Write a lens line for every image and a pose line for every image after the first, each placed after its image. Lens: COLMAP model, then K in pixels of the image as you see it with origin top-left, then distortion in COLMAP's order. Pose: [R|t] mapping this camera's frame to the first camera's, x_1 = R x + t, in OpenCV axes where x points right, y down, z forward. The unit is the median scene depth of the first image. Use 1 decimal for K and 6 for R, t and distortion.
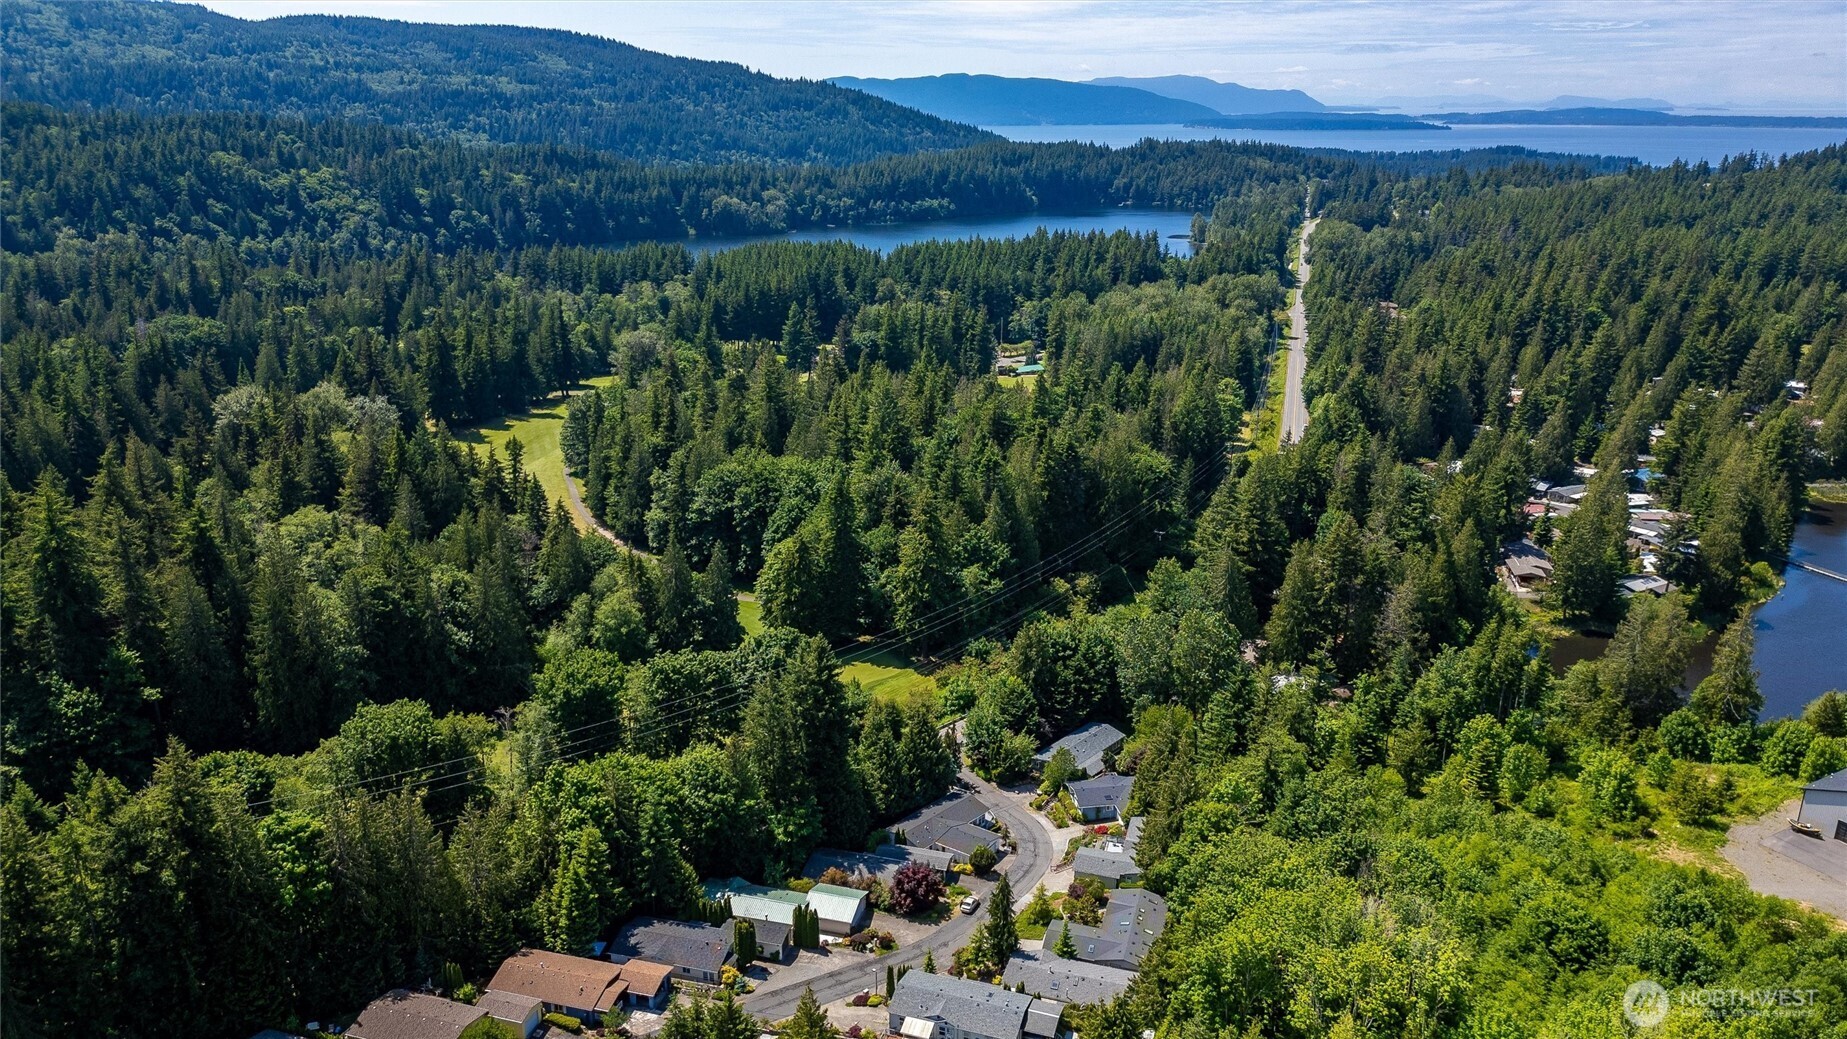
lens RADIAL K [[1295.1, 0, 929.6], [0, 1295.1, 525.3], [0, 0, 1]] dist [0.075097, -0.081687]
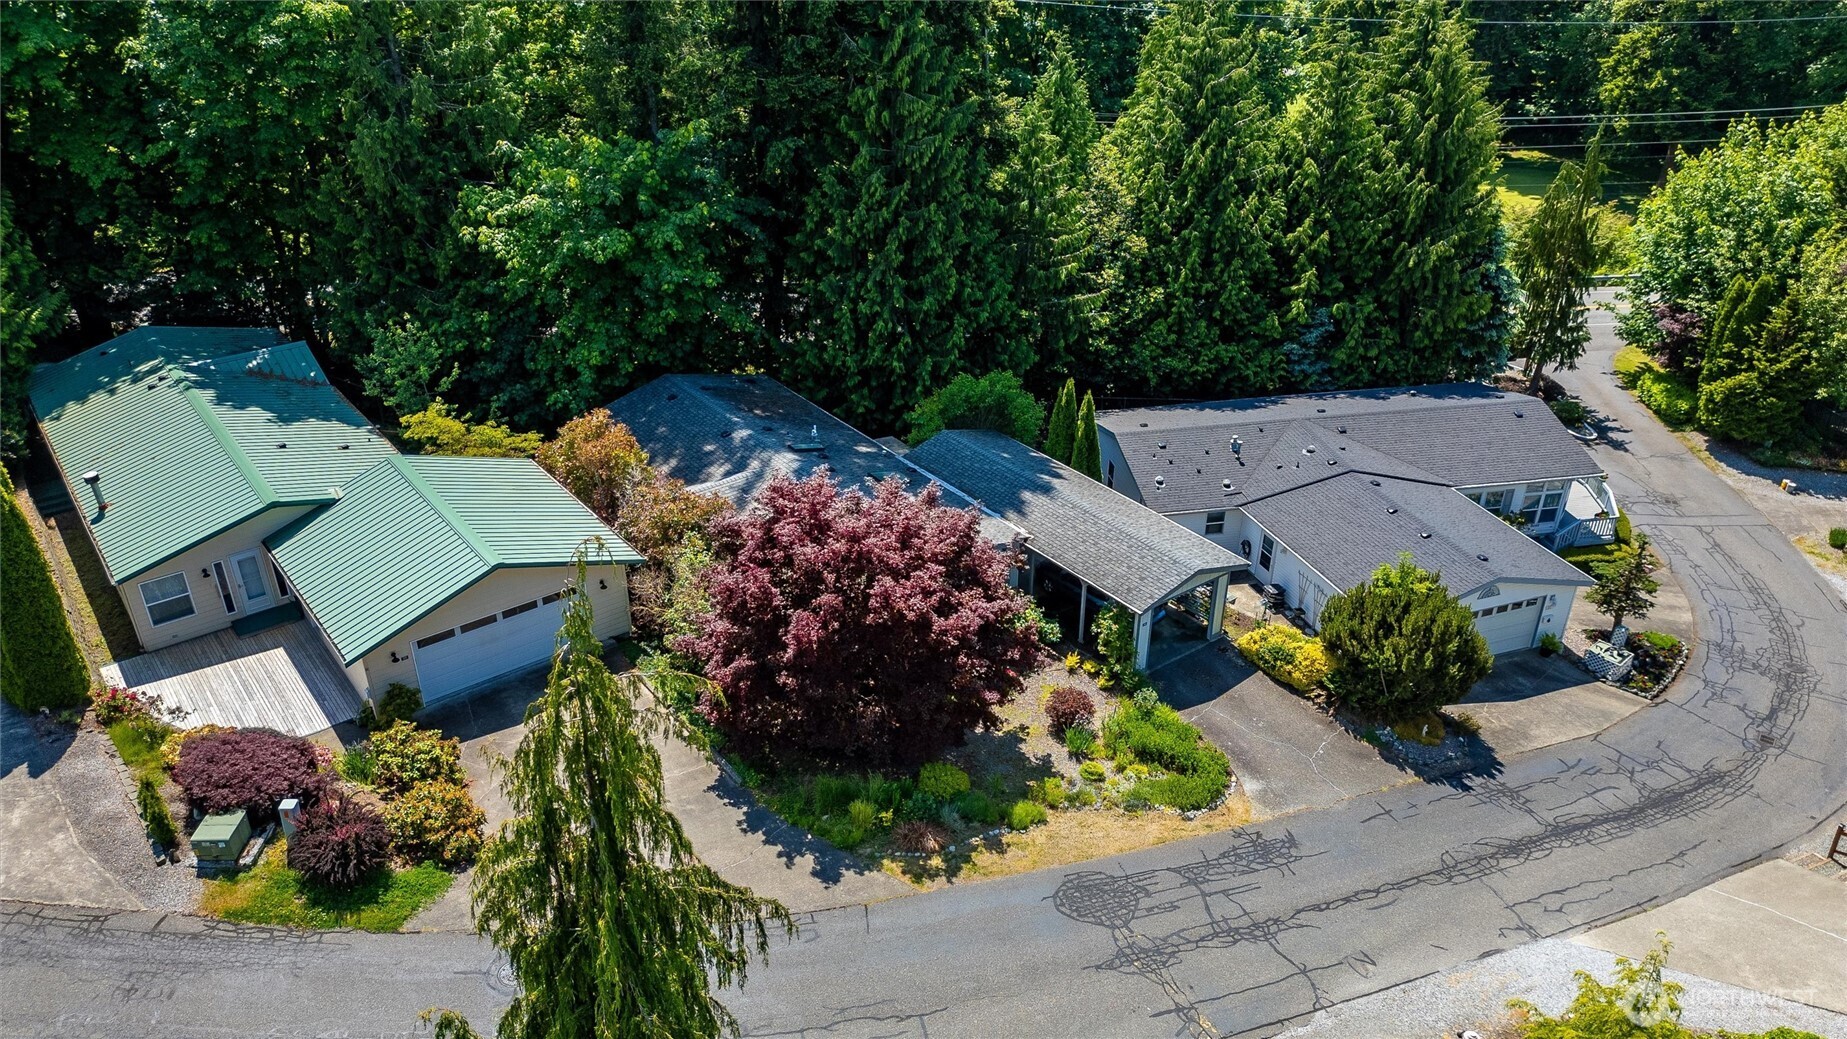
lens RADIAL K [[1295.1, 0, 929.6], [0, 1295.1, 525.3], [0, 0, 1]] dist [0.075097, -0.081687]
pose [[0.808064, 0.288183, -0.513793, 0.073172], [-0.188568, 0.952819, 0.237861, 0.204960], [0.558099, -0.095322, 0.824281, 0.793576]]
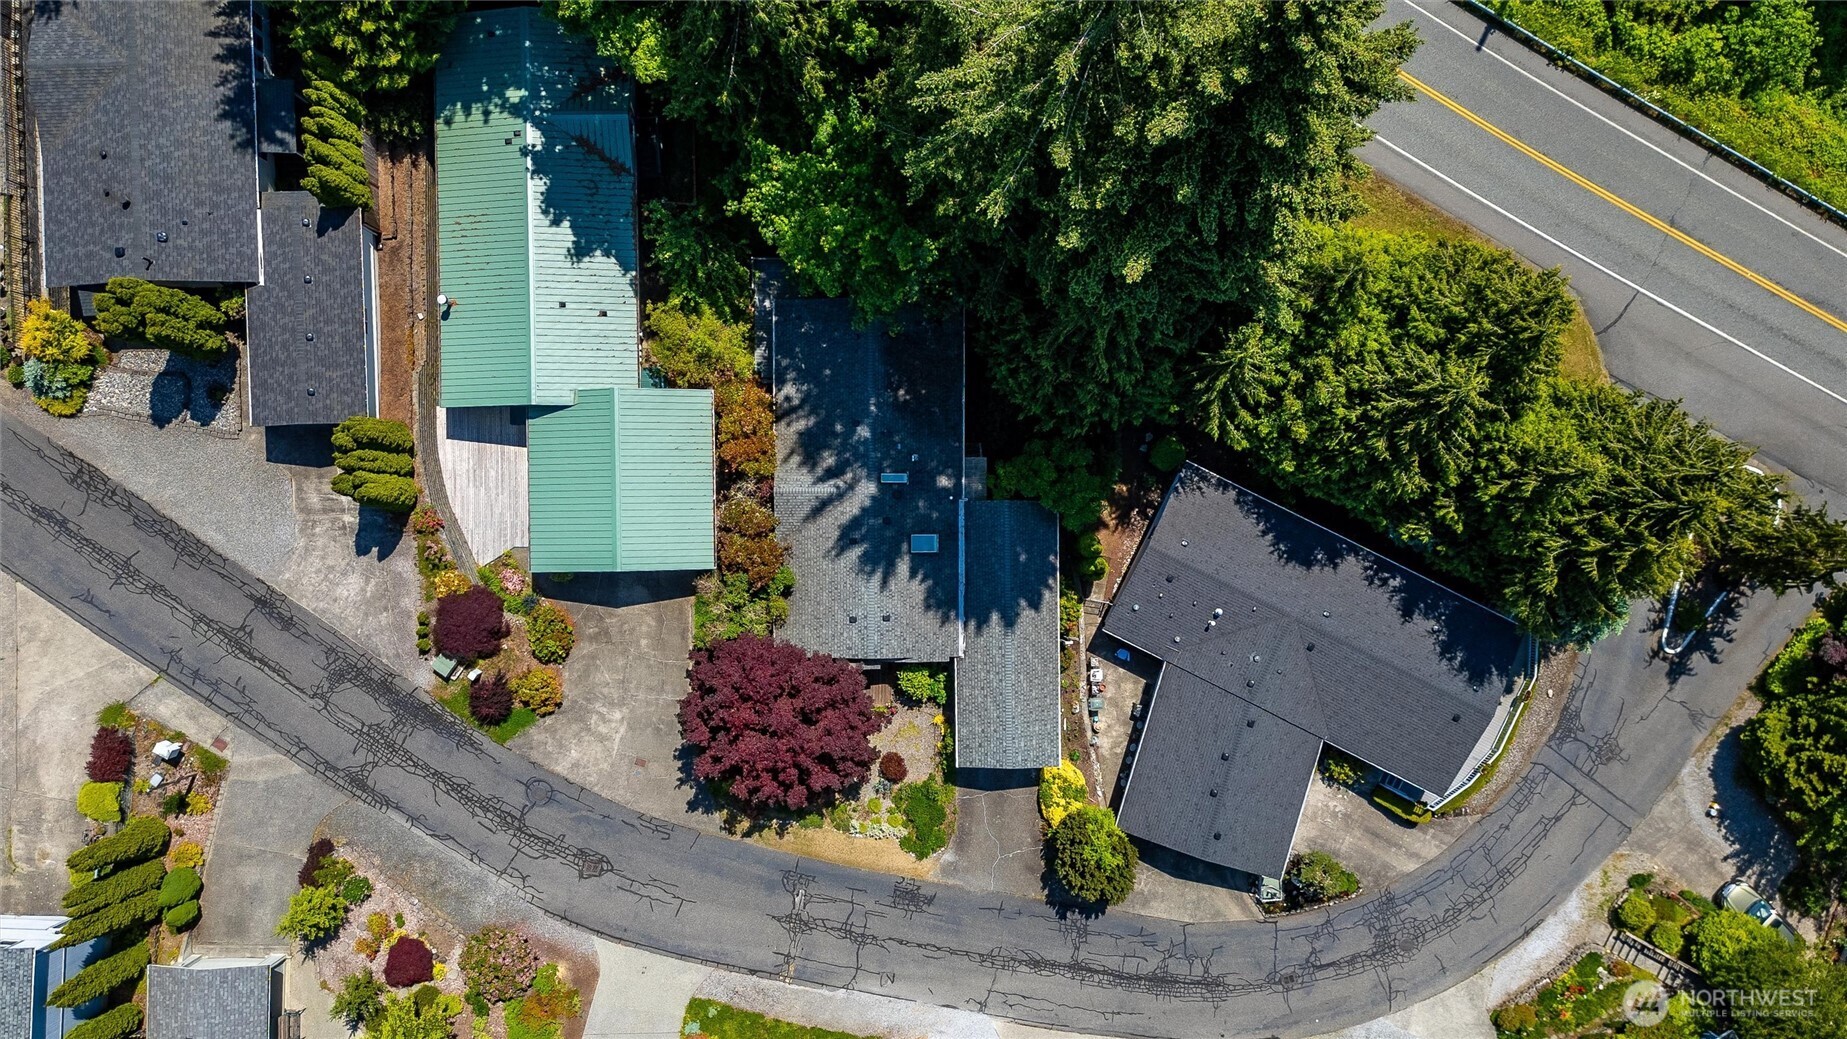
lens RADIAL K [[1295.1, 0, 929.6], [0, 1295.1, 525.3], [0, 0, 1]] dist [0.075097, -0.081687]
pose [[0.284474, 0.958279, -0.027846, -0.030798], [-0.310137, 0.119473, 0.943155, -0.008524], [0.907133, -0.259667, 0.331185, 0.866400]]
